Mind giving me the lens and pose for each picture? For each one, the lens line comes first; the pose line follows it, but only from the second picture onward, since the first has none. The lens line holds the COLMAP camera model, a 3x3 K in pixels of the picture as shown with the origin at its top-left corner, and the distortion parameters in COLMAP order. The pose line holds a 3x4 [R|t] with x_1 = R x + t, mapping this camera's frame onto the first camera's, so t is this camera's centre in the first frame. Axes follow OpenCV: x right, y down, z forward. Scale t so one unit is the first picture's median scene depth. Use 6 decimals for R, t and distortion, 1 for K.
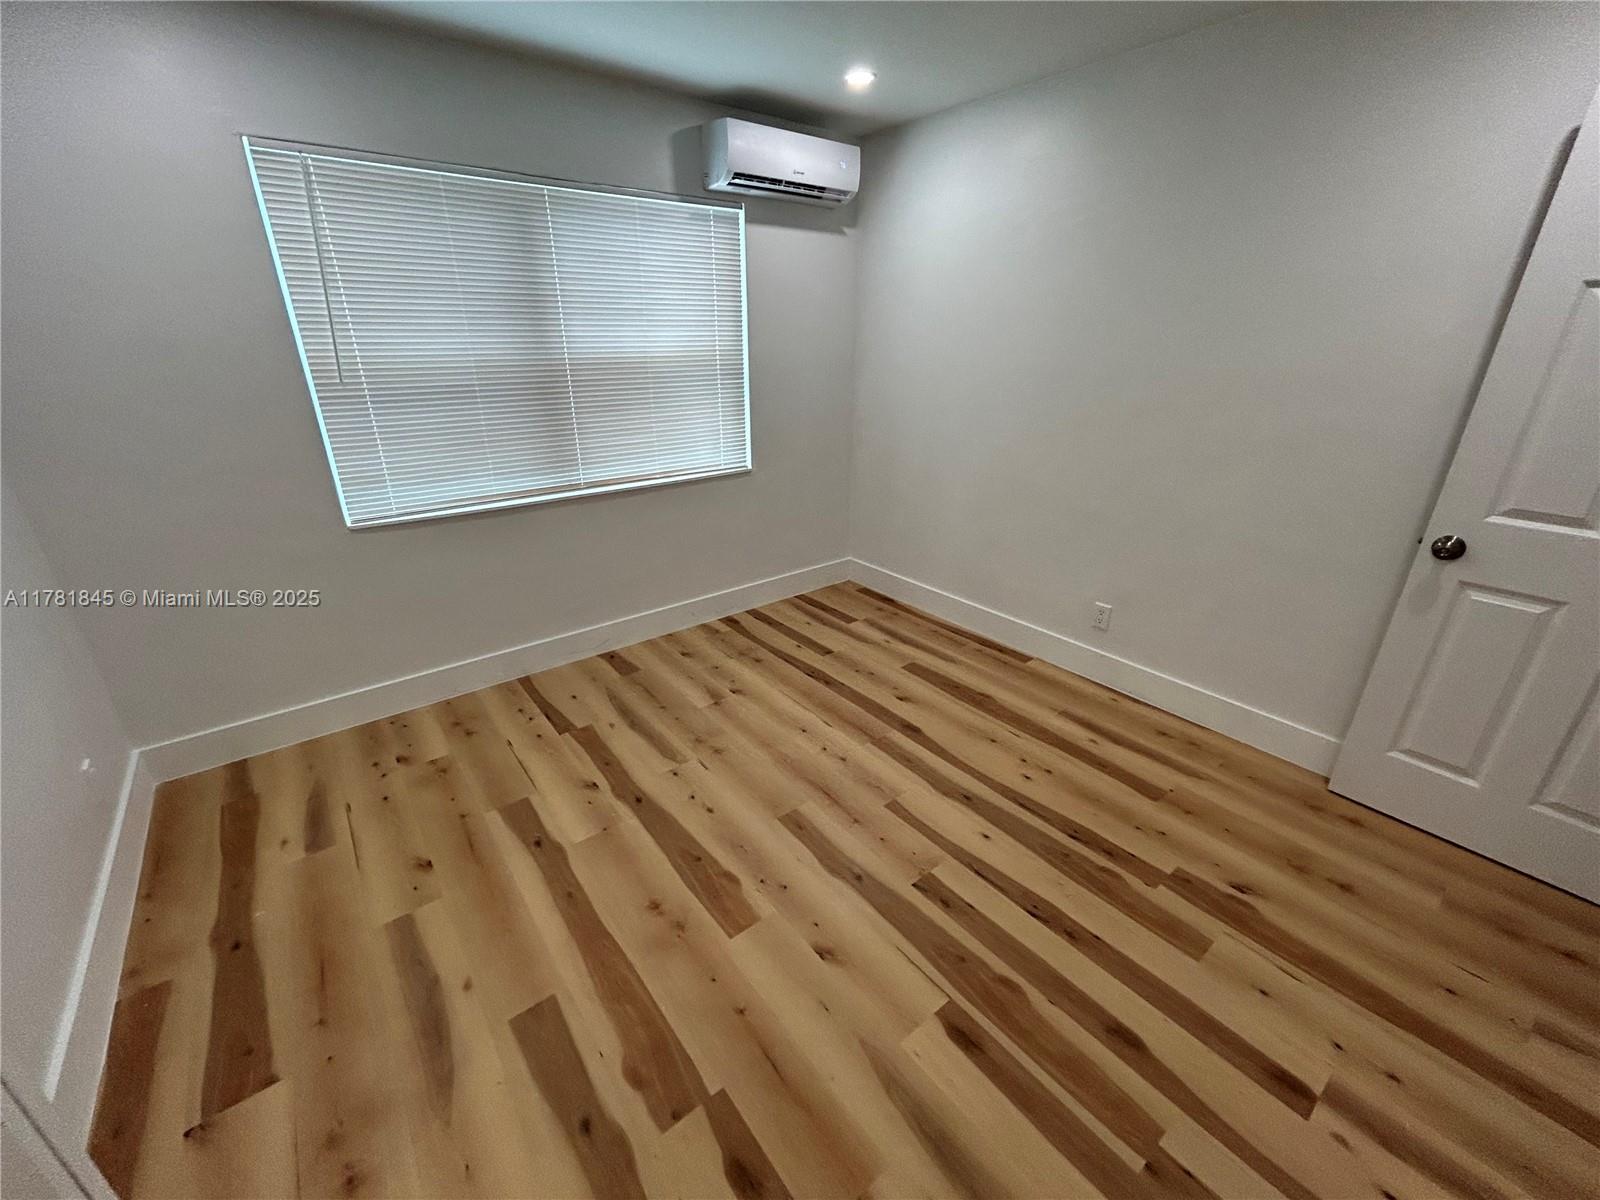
lens RADIAL K [[650.3, 0, 797.9], [0, 650.3, 597.6], [0, 0, 1]] dist [-0.002724, 0.001782]
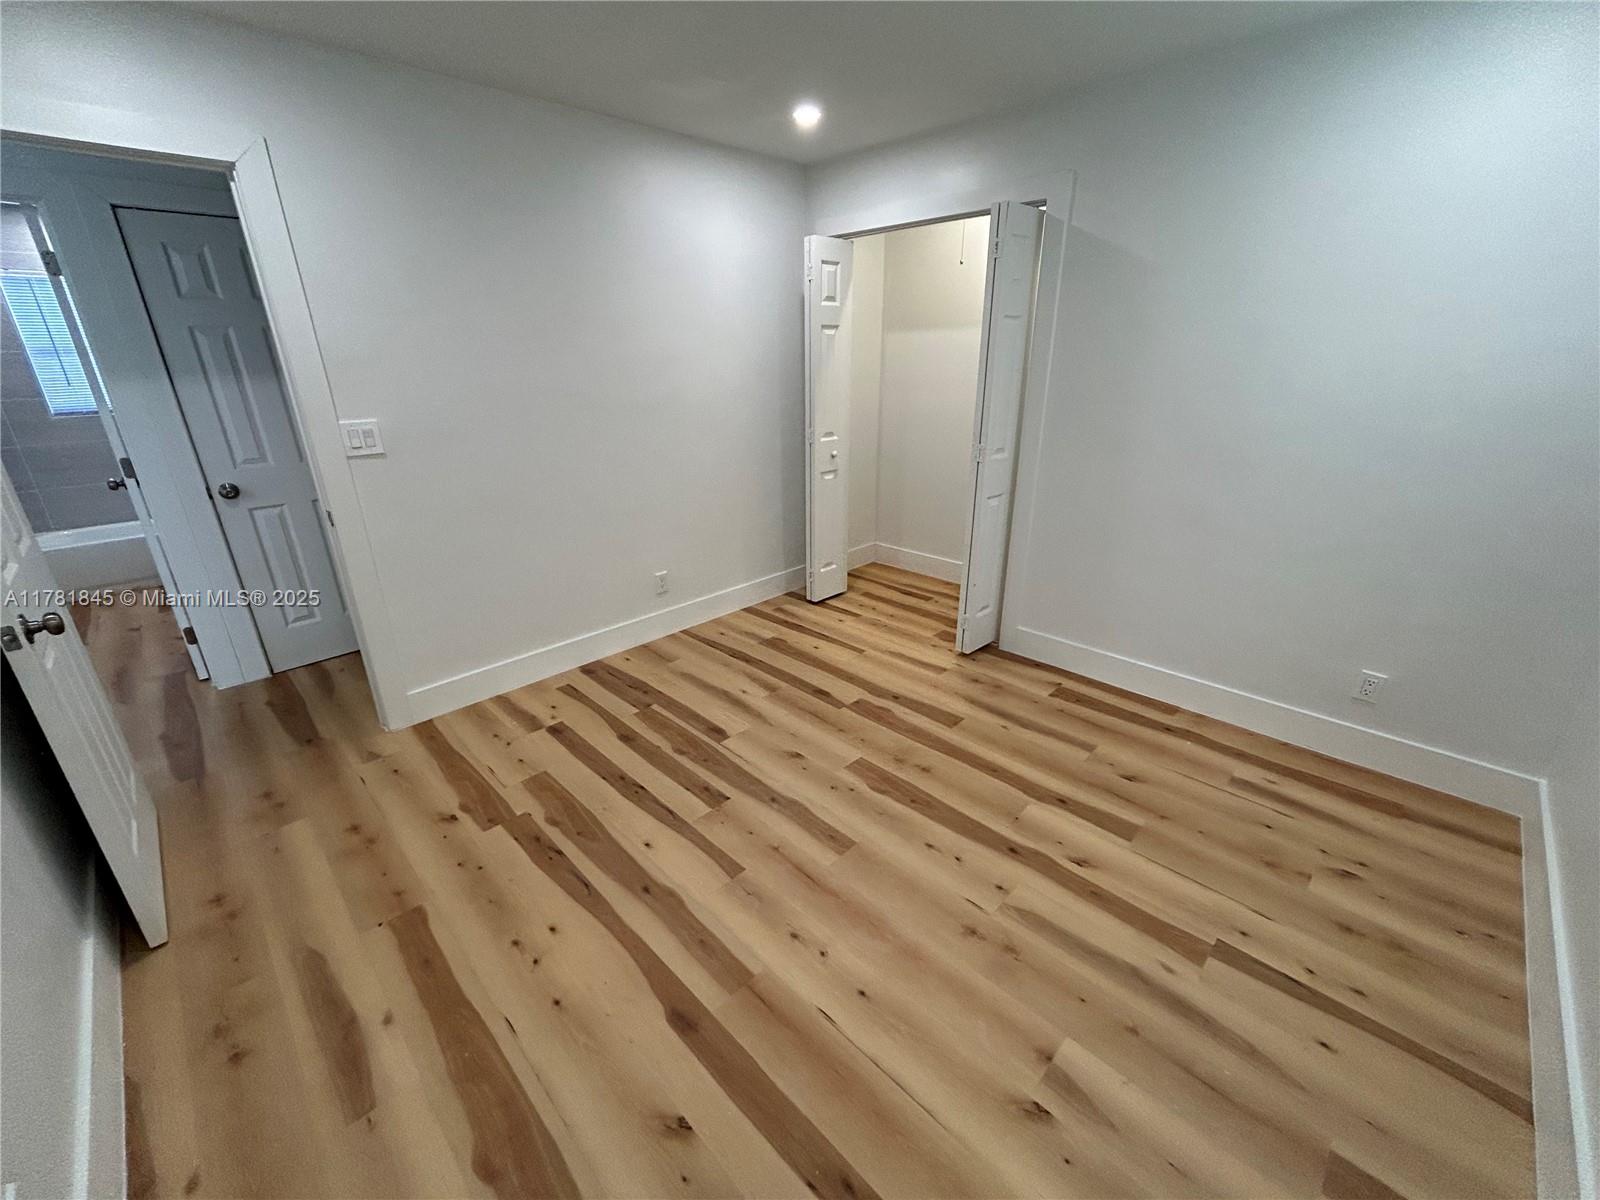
lens RADIAL K [[650.3, 0, 797.9], [0, 650.3, 597.6], [0, 0, 1]] dist [-0.002724, 0.001782]
pose [[-0.993091, 0.053921, -0.104220, 0.119733], [-0.032093, 0.729499, 0.683228, -0.512987], [0.112869, 0.681853, -0.722729, 1.257394]]
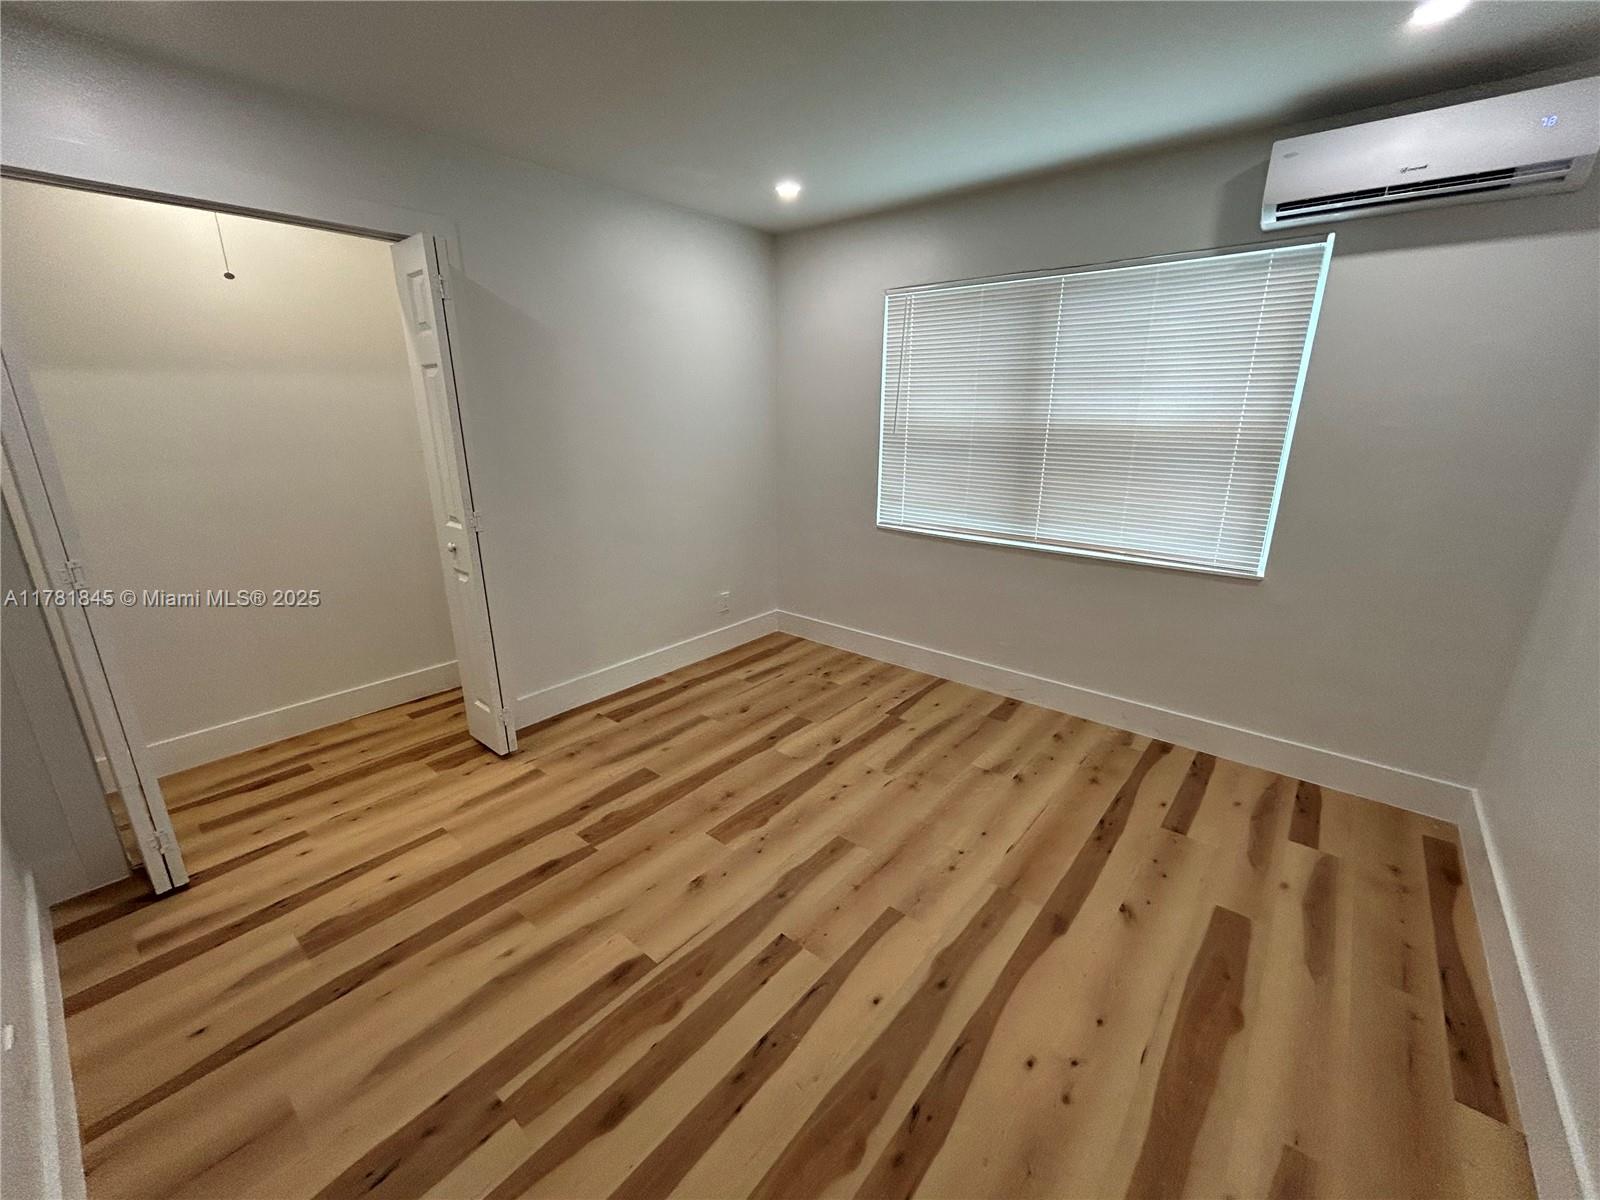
lens RADIAL K [[650.3, 0, 797.9], [0, 650.3, 597.6], [0, 0, 1]] dist [-0.002724, 0.001782]
pose [[0.203940, 0.276551, -0.939110, 0.744944], [-0.372838, 0.908921, 0.186694, -0.168098], [0.905207, 0.312062, 0.288474, 0.442365]]
